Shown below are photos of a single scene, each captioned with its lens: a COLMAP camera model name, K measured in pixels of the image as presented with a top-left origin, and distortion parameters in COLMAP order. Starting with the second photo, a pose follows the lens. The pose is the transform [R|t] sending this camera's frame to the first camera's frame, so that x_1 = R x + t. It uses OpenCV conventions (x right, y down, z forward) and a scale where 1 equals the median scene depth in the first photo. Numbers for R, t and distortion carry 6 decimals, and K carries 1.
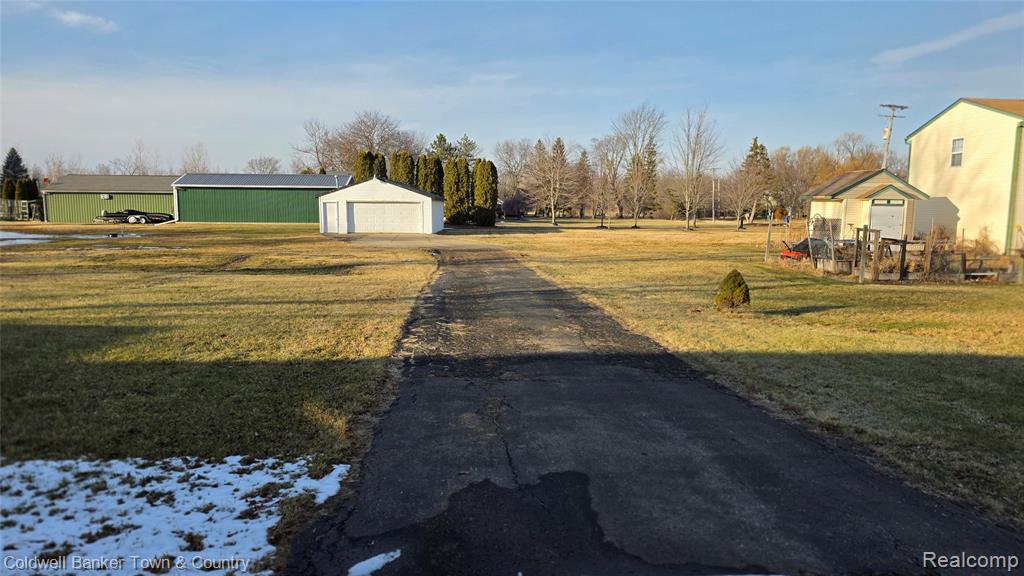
lens RADIAL K [[632.8, 0, 512.0], [0, 632.8, 288.0], [0, 0, 1]] dist [0.001743, -0.000951]
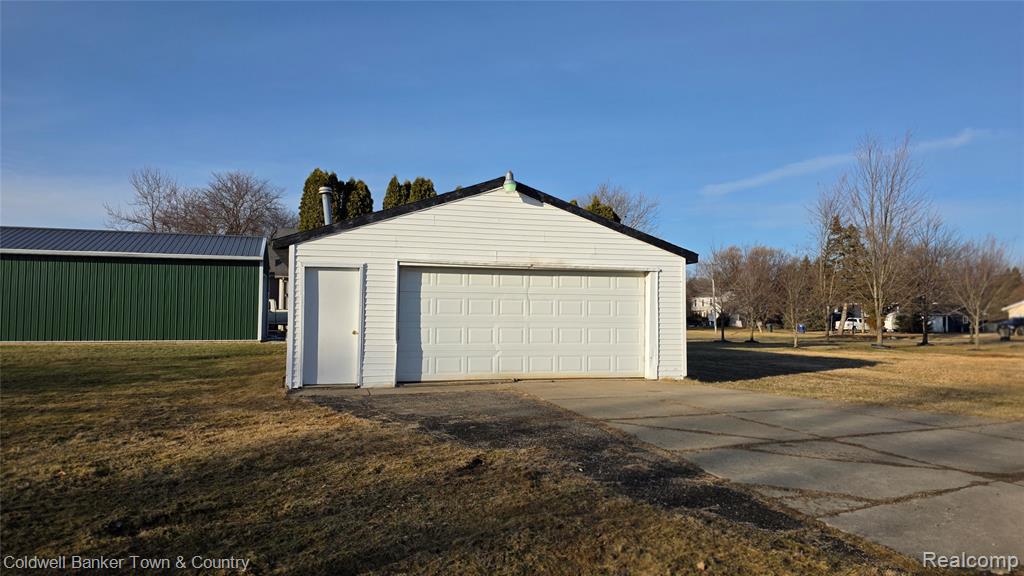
lens RADIAL K [[632.8, 0, 512.0], [0, 632.8, 288.0], [0, 0, 1]] dist [0.001743, -0.000951]
pose [[0.967115, 0.015400, 0.253873, -0.281286], [0.027244, 0.986150, -0.163606, -0.081045], [-0.252877, 0.165142, 0.953300, 0.727412]]
